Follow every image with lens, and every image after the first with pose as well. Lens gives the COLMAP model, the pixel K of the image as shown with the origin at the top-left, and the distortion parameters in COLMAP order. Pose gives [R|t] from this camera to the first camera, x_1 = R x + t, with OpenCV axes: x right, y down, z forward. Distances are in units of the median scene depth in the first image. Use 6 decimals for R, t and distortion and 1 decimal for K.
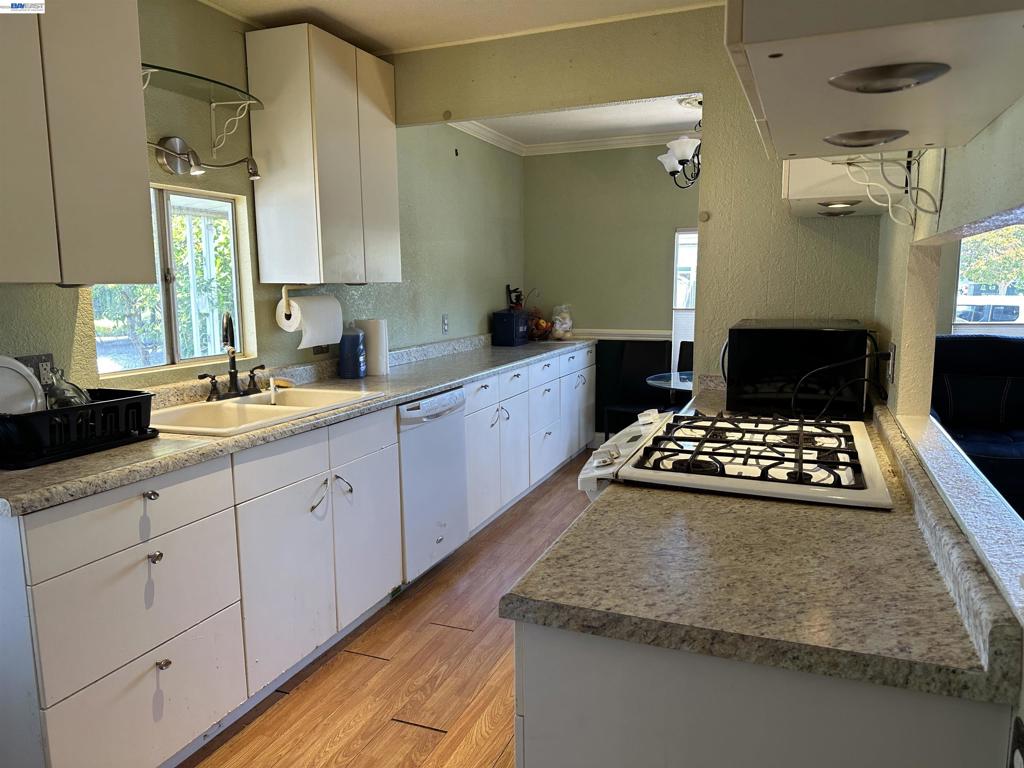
lens RADIAL K [[718.1, 0, 530.9], [0, 718.1, 382.3], [0, 0, 1]] dist [0.090099, -0.110675]
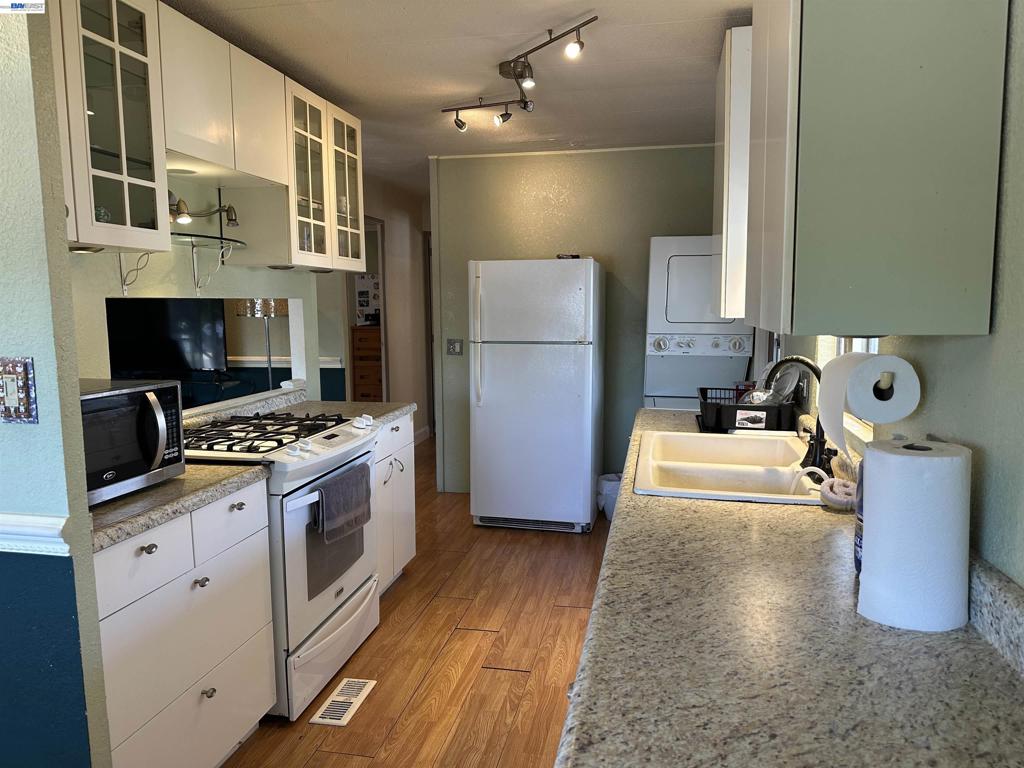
lens RADIAL K [[718.1, 0, 515.2], [0, 718.1, 380.1], [0, 0, 1]] dist [0.090099, -0.110675]
pose [[-0.987652, 0.032080, -0.153346, 0.005156], [-0.007081, 0.968670, 0.248251, -0.239818], [0.156505, 0.246271, -0.956481, 1.530767]]
